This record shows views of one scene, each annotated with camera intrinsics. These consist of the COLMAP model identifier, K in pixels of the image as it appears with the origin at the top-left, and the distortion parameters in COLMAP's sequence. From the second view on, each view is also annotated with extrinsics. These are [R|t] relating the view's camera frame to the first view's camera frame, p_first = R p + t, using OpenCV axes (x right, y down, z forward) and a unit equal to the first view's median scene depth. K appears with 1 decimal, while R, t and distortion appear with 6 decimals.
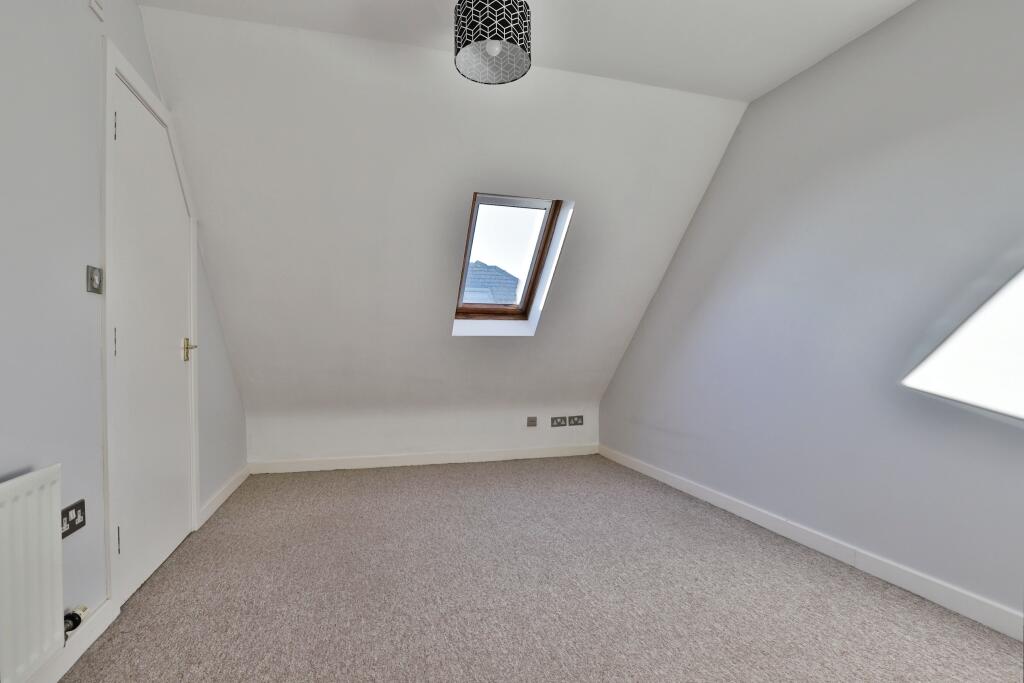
lens RADIAL K [[503.3, 0, 512.0], [0, 503.3, 341.5], [0, 0, 1]] dist [-0.031996, 0.000409]
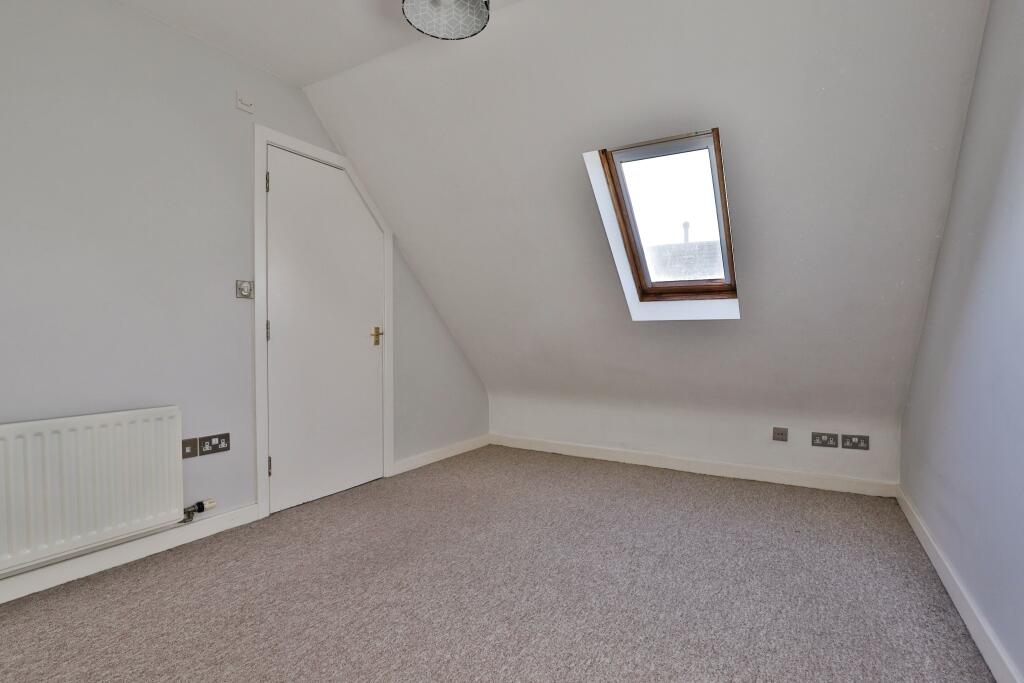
lens RADIAL K [[503.3, 0, 512.0], [0, 503.3, 341.5], [0, 0, 1]] dist [-0.031996, 0.000409]
pose [[0.678496, 0.011603, -0.734512, 0.396974], [0.008705, 0.999678, 0.023833, 0.001646], [0.734552, -0.022565, 0.678177, 0.272876]]
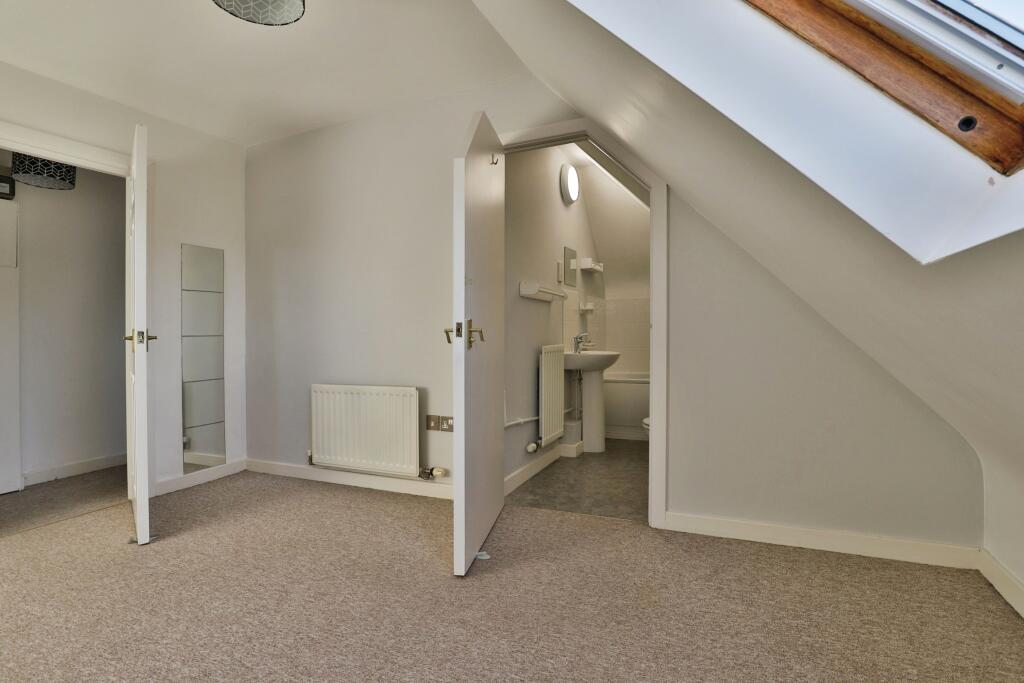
lens RADIAL K [[503.3, 0, 512.0], [0, 503.3, 341.5], [0, 0, 1]] dist [-0.031996, 0.000409]
pose [[-0.654282, 0.024468, -0.755855, 0.168823], [0.029356, 0.999545, 0.006946, 0.016975], [0.755681, -0.017644, -0.654702, 1.058270]]
